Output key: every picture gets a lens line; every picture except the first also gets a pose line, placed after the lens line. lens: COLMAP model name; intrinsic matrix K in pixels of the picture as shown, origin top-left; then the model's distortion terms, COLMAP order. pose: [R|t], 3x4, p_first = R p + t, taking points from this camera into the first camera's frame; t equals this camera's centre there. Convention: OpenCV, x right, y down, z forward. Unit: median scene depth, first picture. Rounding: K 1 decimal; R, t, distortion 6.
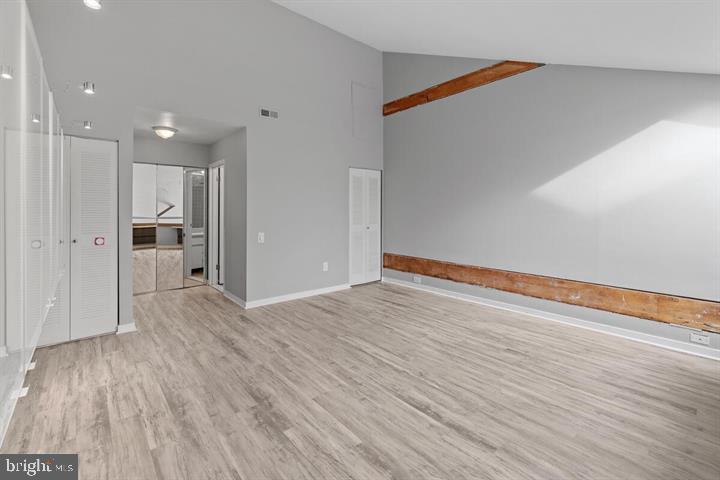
lens RADIAL K [[316.4, 0, 357.5], [0, 316.4, 208.2], [0, 0, 1]] dist [-0.002984, -0.000141]
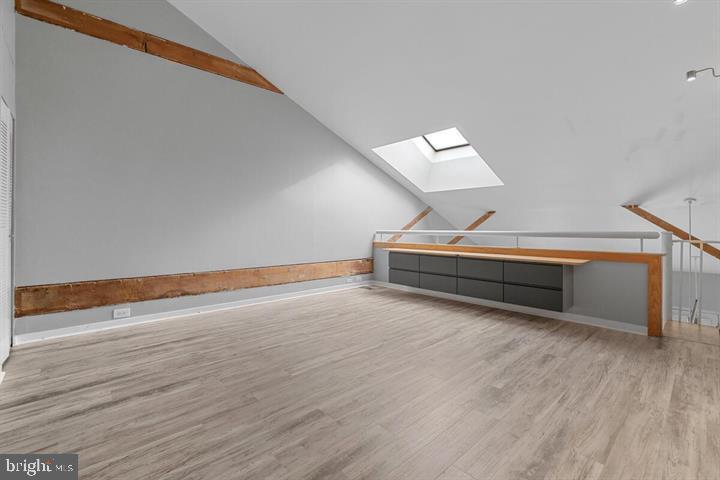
lens RADIAL K [[320.6, 0, 352.7], [0, 320.6, 226.7], [0, 0, 1]] dist [-0.002963, 0.000069]
pose [[-0.018580, 0.004560, 0.999817, -0.903870], [-0.009657, 0.999942, -0.004740, 0.090785], [-0.999781, -0.009744, -0.018535, 1.022123]]
